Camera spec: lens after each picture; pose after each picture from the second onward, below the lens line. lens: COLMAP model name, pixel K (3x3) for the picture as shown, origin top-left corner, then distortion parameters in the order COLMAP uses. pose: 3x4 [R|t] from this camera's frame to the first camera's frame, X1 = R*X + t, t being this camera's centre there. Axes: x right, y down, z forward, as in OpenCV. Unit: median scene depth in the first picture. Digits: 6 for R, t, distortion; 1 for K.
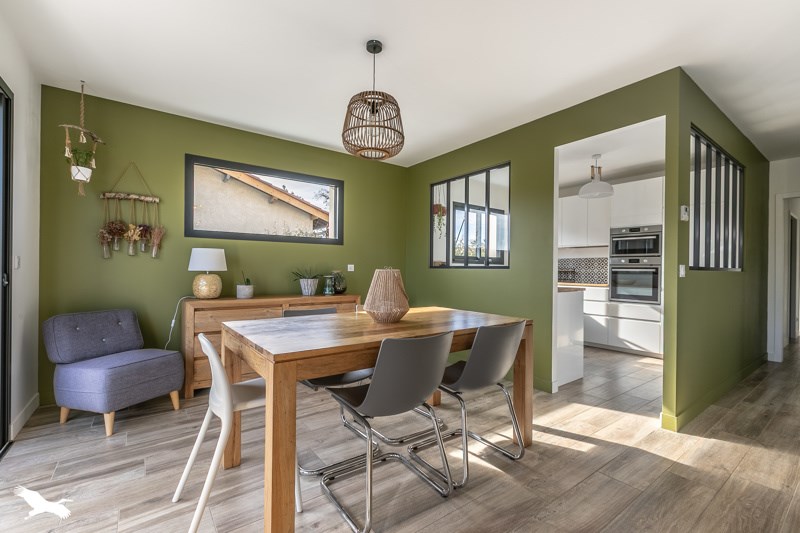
lens RADIAL K [[343.5, 0, 400.0], [0, 343.5, 266.5], [0, 0, 1]] dist [-0.001714, -0.000050]
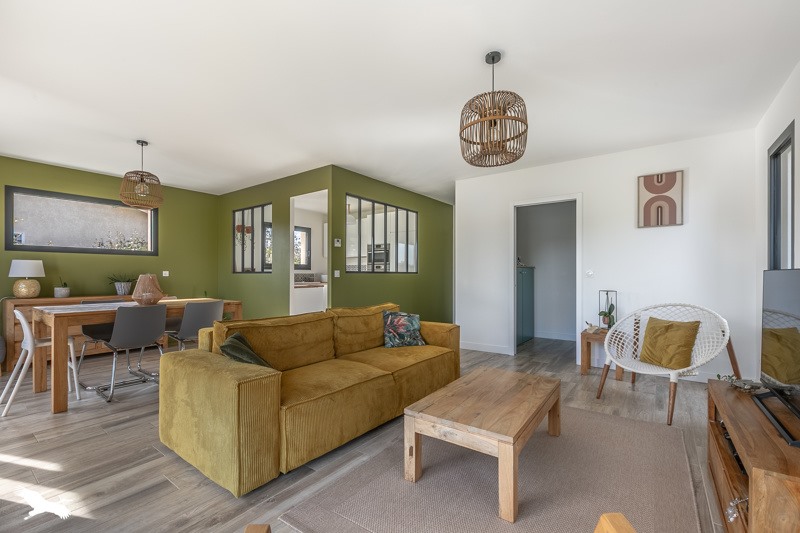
lens RADIAL K [[358.0, 0, 388.8], [0, 358.0, 271.4], [0, 0, 1]] dist [0.001431, 0.000435]
pose [[0.967537, -0.007897, 0.252608, 0.447768], [0.007248, 0.999968, 0.003500, -0.003685], [-0.252627, -0.001556, 0.967562, -0.701936]]
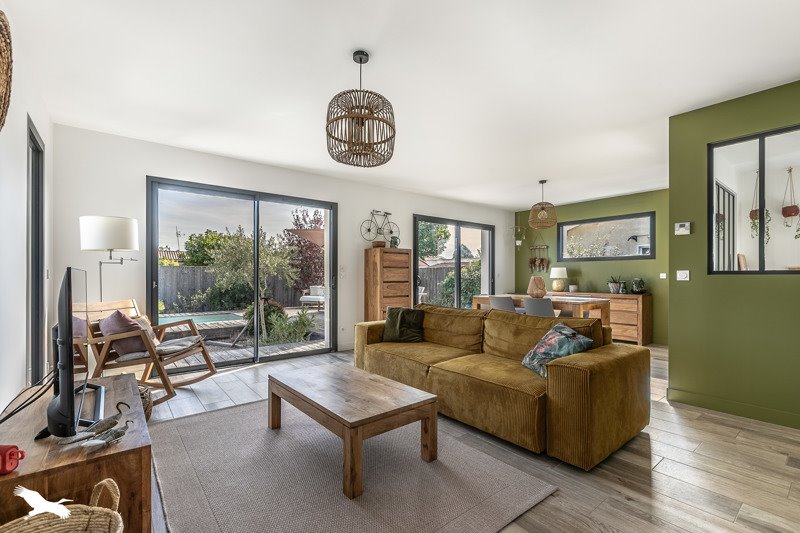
lens RADIAL K [[343.5, 0, 400.0], [0, 343.5, 266.5], [0, 0, 1]] dist [-0.001714, -0.000050]
pose [[0.027311, -0.037819, -0.998911, 1.541545], [0.002573, 0.999283, -0.037763, 0.019921], [0.999624, -0.001539, 0.027389, -0.031073]]
